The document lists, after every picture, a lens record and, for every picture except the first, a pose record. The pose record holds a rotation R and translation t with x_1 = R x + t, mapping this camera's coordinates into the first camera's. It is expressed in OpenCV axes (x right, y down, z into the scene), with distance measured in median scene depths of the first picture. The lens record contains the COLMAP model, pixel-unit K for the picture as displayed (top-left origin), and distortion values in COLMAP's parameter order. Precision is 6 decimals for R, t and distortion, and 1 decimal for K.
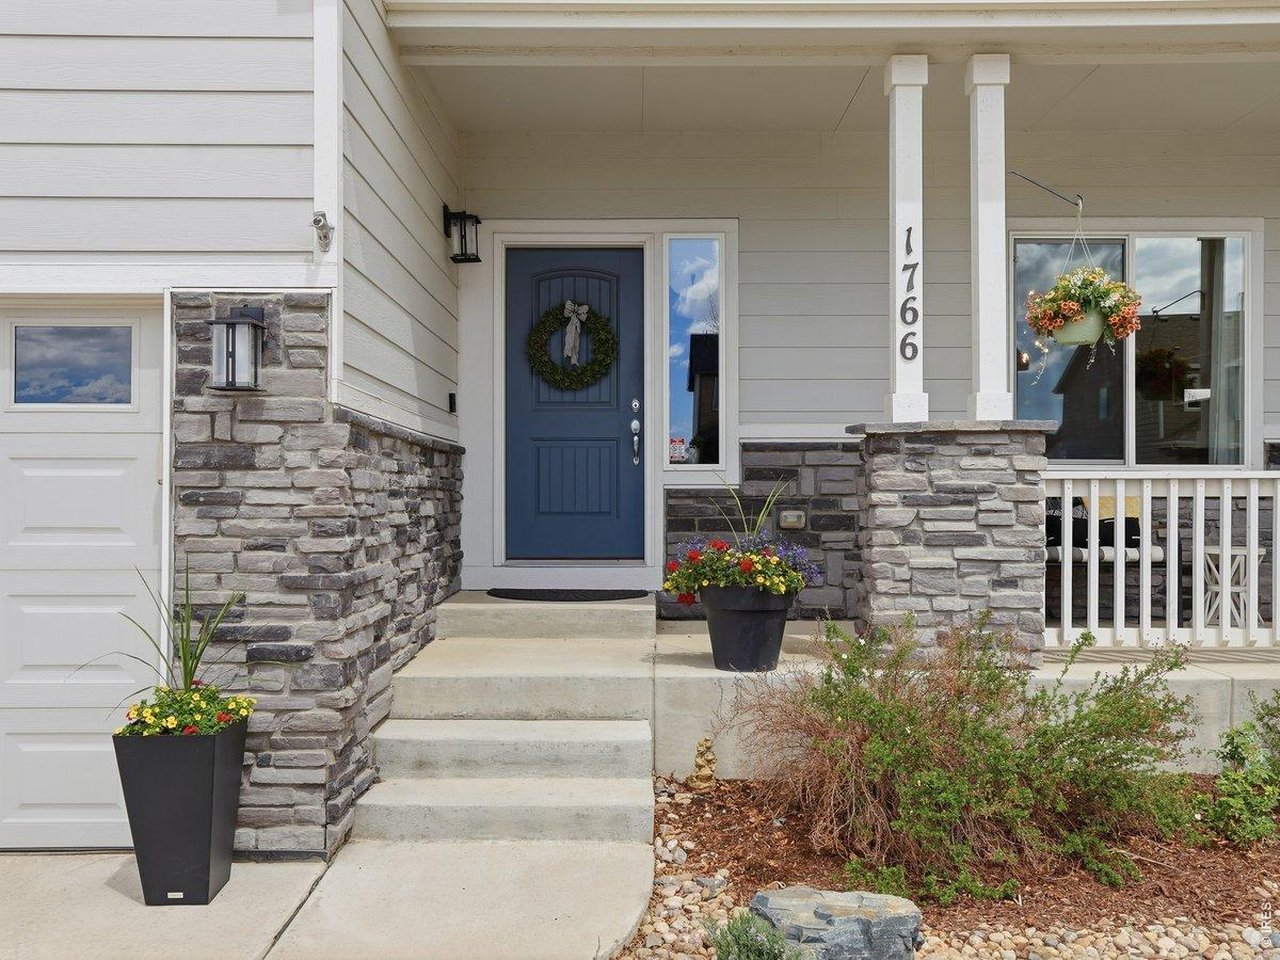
lens RADIAL K [[1146.7, 0, 640.0], [0, 1146.7, 480.0], [0, 0, 1]] dist [-0.010349, -0.007681]
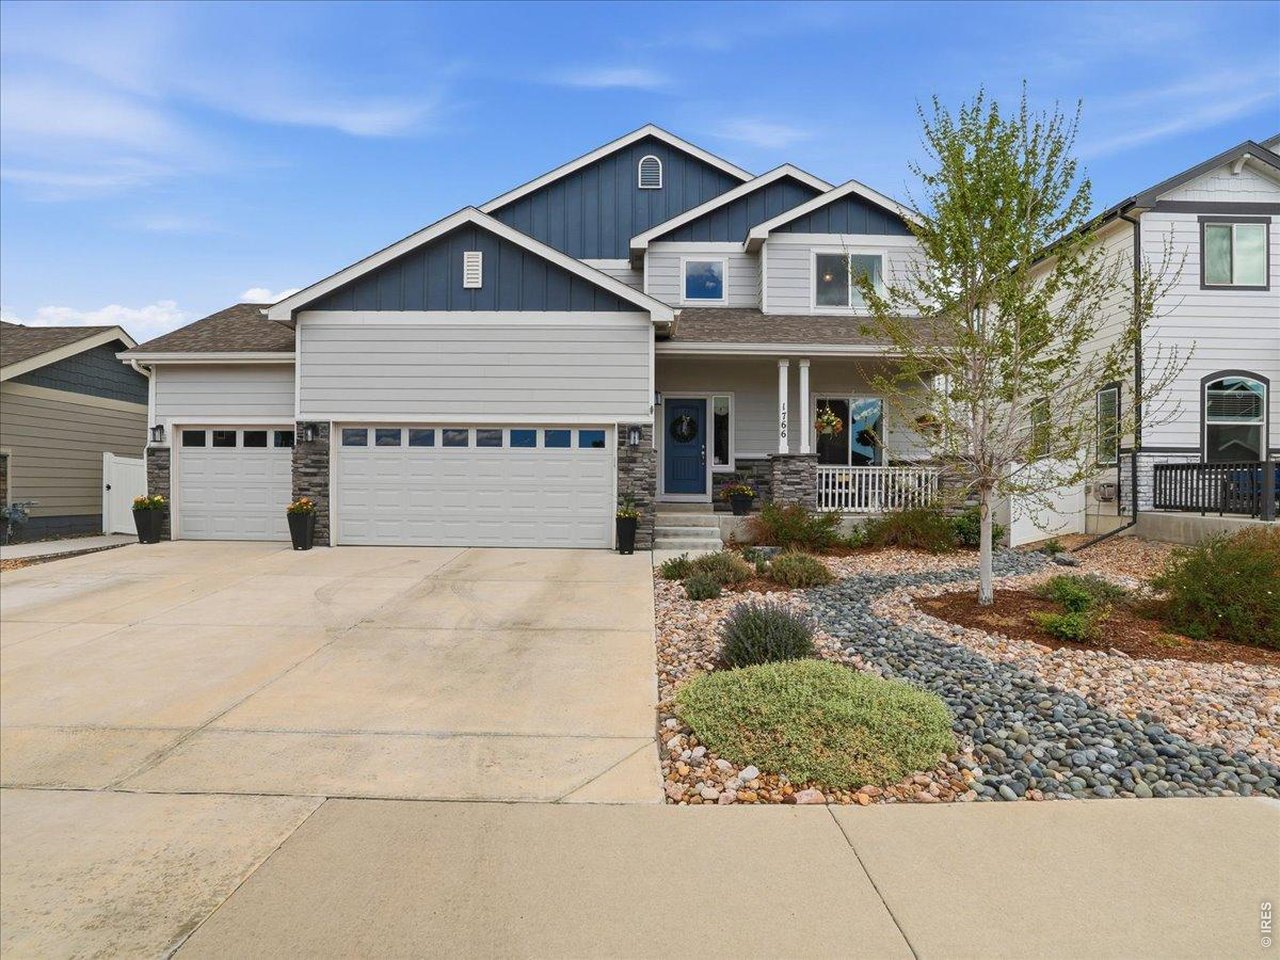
lens RADIAL K [[715.4, 0, 640.0], [0, 715.4, 480.0], [0, 0, 1]] dist [-0.067677, 0.026477]
pose [[0.999865, 0.009069, 0.013716, -0.228287], [-0.009024, 0.999954, -0.003337, 0.041973], [-0.013746, 0.003212, 0.999900, -1.135653]]
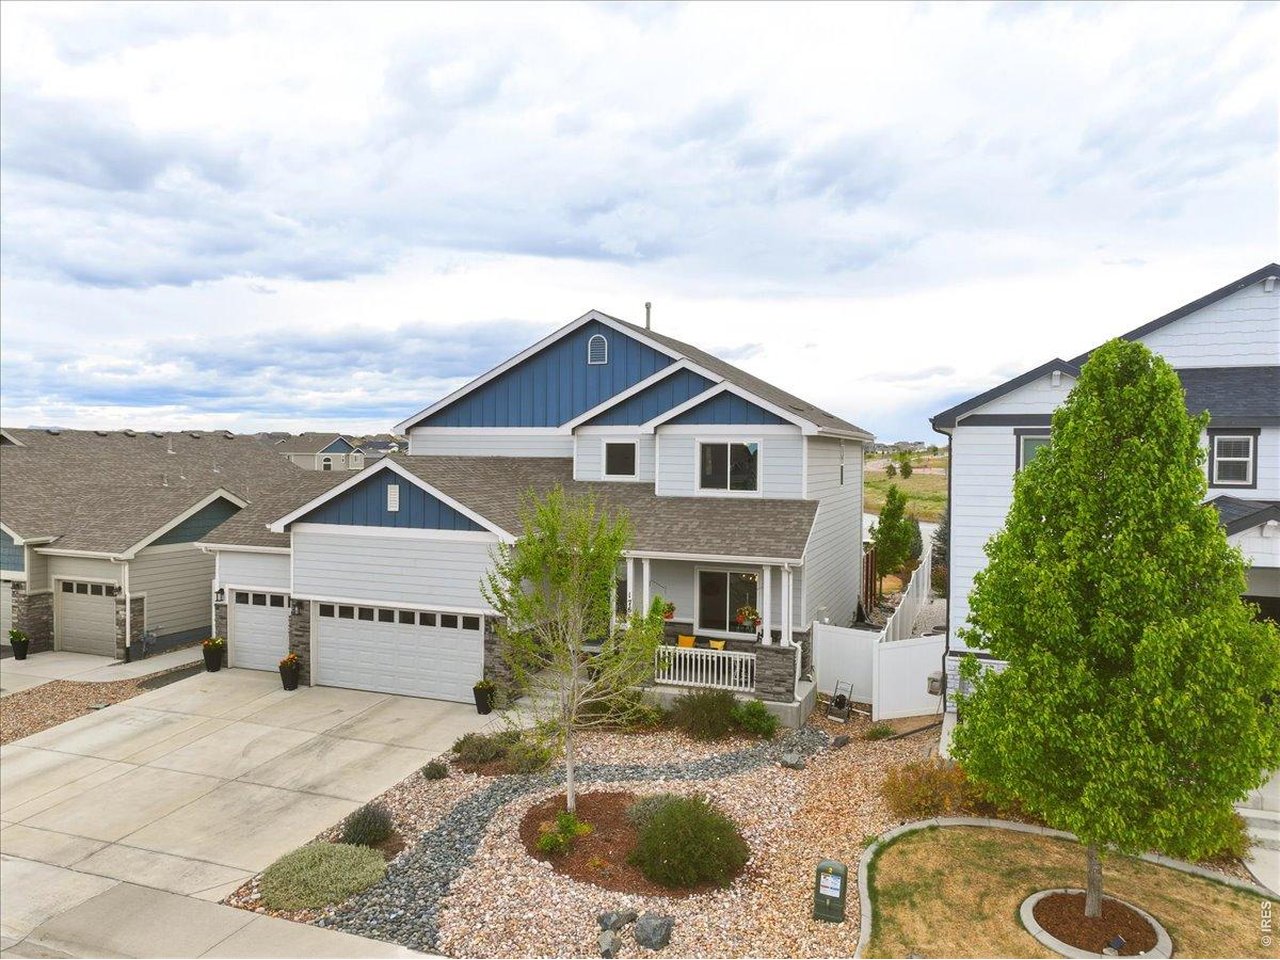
lens RADIAL K [[897.8, 0, 640.0], [0, 897.8, 480.0], [0, 0, 1]] dist [-0.002528, -0.002058]
pose [[0.945355, 0.018039, -0.325544, 1.212697], [-0.009567, 0.999573, 0.027605, -0.646202], [0.325903, -0.022982, 0.945124, -2.041987]]
